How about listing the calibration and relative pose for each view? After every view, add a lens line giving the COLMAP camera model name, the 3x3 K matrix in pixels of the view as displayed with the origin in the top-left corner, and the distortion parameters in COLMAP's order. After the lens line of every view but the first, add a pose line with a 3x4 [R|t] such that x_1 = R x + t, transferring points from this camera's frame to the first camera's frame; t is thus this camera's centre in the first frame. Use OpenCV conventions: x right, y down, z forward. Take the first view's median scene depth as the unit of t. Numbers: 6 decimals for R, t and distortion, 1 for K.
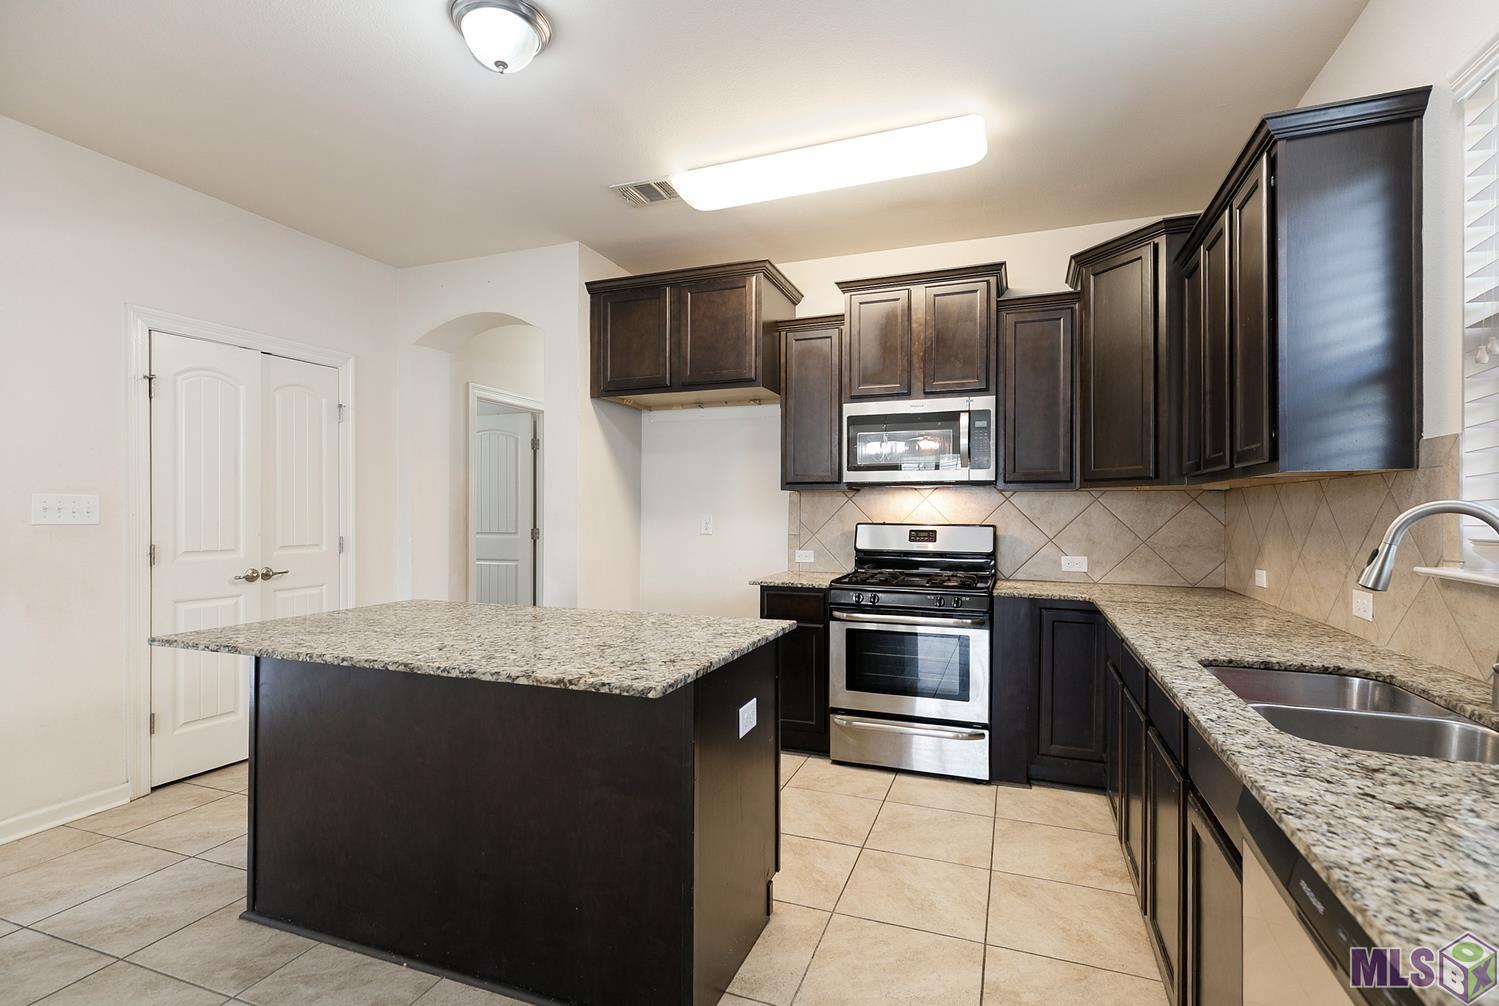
lens RADIAL K [[710.6, 0, 748.8], [0, 710.6, 509.0], [0, 0, 1]] dist [0.009866, -0.000221]
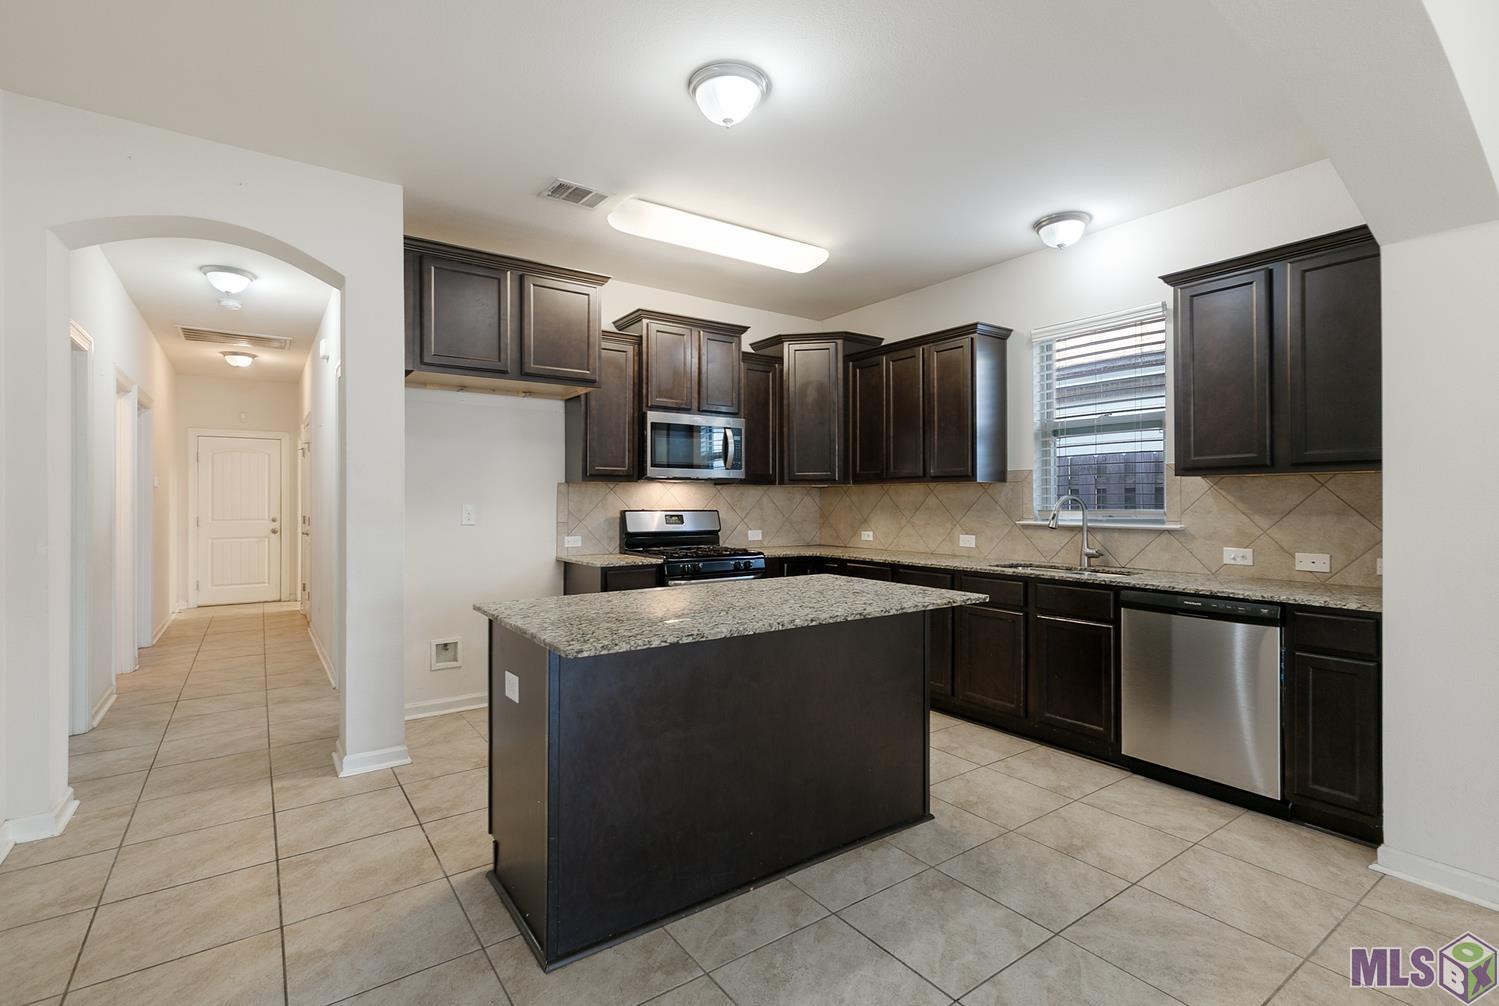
lens RADIAL K [[694.9, 0, 749.5], [0, 694.9, 503.0], [0, 0, 1]] dist [0.011969, -0.000752]
pose [[0.556871, -0.005456, 0.830581, -0.798109], [0.000011, 0.999978, 0.006561, -0.000038], [-0.830599, -0.003645, 0.556859, 0.207520]]
